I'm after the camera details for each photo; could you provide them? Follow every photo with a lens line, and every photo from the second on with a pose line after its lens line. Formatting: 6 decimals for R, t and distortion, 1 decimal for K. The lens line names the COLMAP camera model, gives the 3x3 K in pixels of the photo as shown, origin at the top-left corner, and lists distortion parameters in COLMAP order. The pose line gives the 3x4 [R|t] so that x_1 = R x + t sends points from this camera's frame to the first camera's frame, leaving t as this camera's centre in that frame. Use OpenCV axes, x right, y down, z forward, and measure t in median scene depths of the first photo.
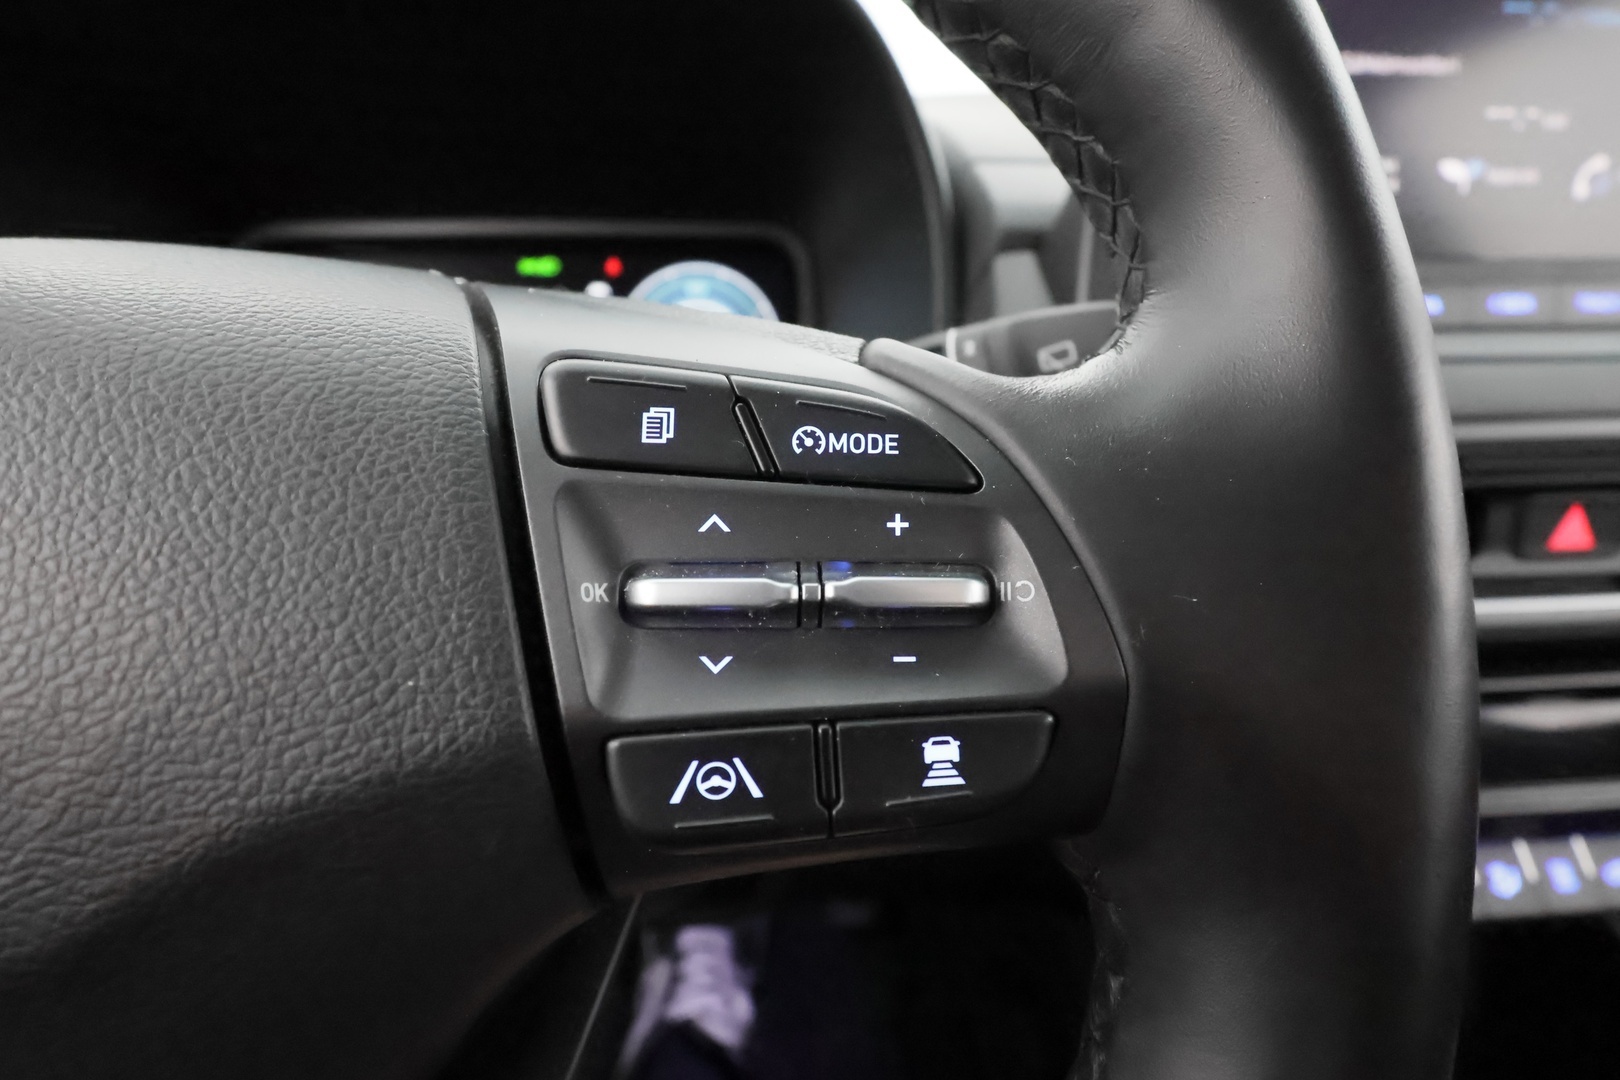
lens RADIAL K [[779.8, 0, 810.0], [0, 779.8, 540.0], [0, 0, 1]] dist [0.000347, 0.000326]
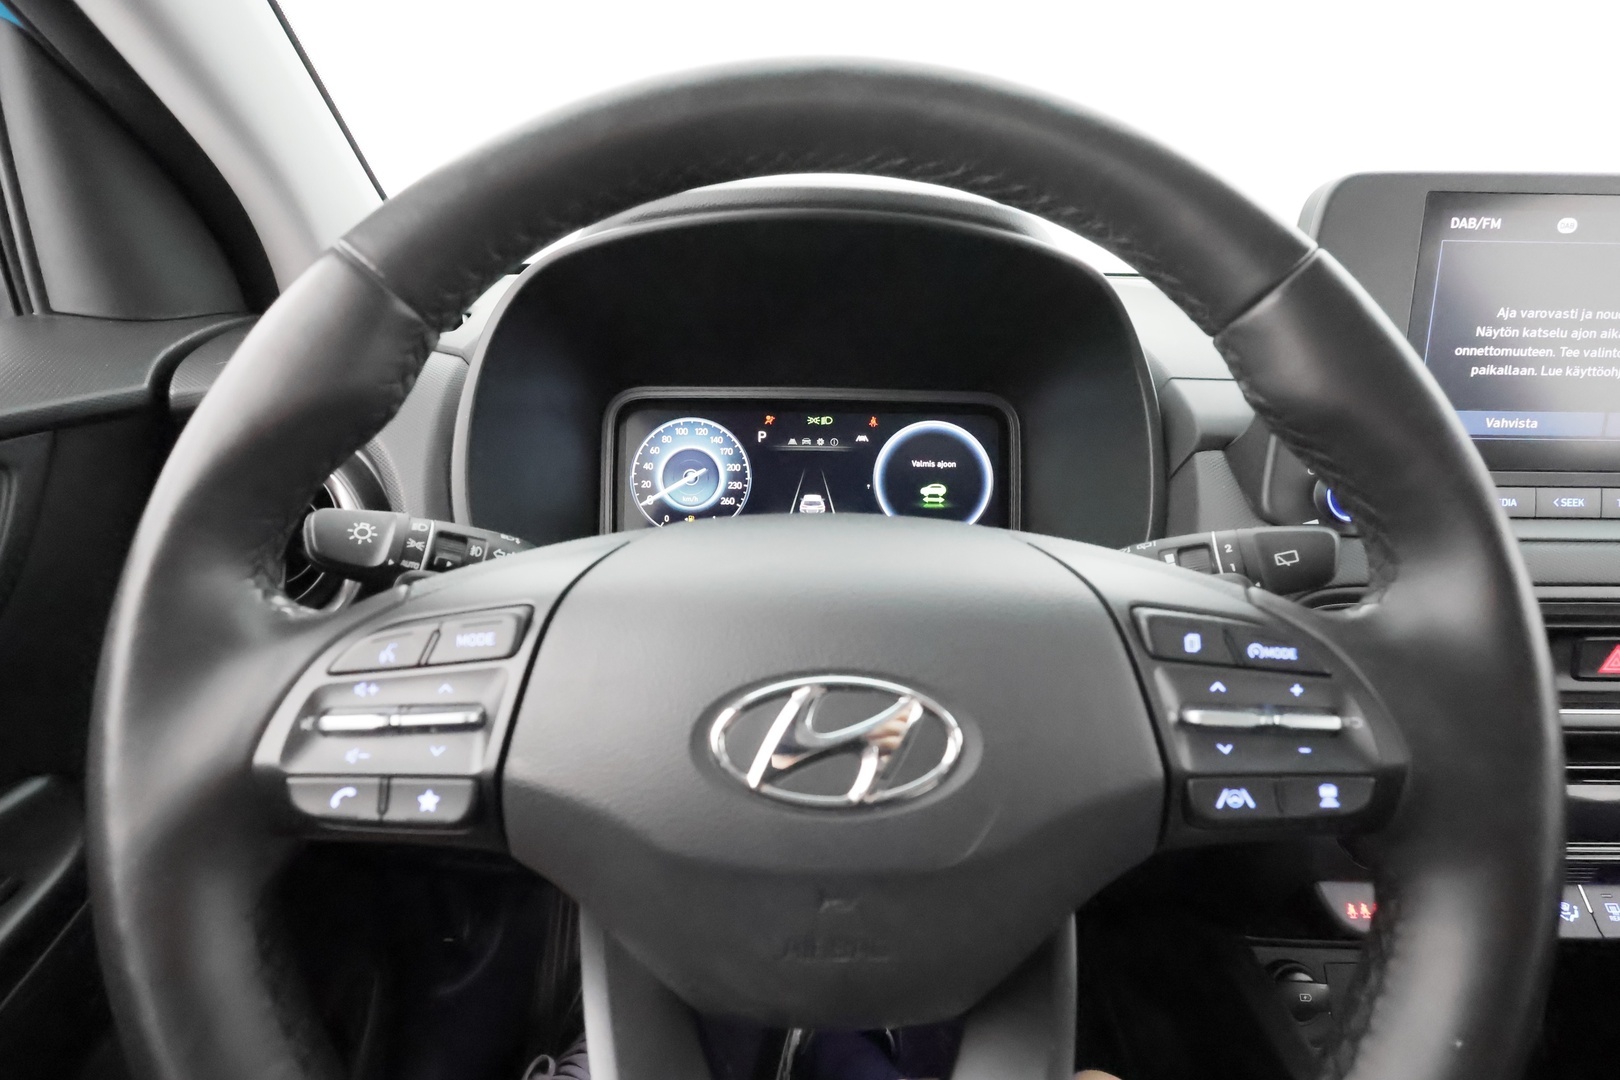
lens RADIAL K [[739.9, 0, 810.0], [0, 739.9, 540.0], [0, 0, 1]] dist [-0.001742, 0.000497]
pose [[0.997032, 0.025250, -0.072723, -1.179668], [-0.029419, 0.997950, -0.056833, -0.298062], [0.071139, 0.058804, 0.995732, -1.308492]]
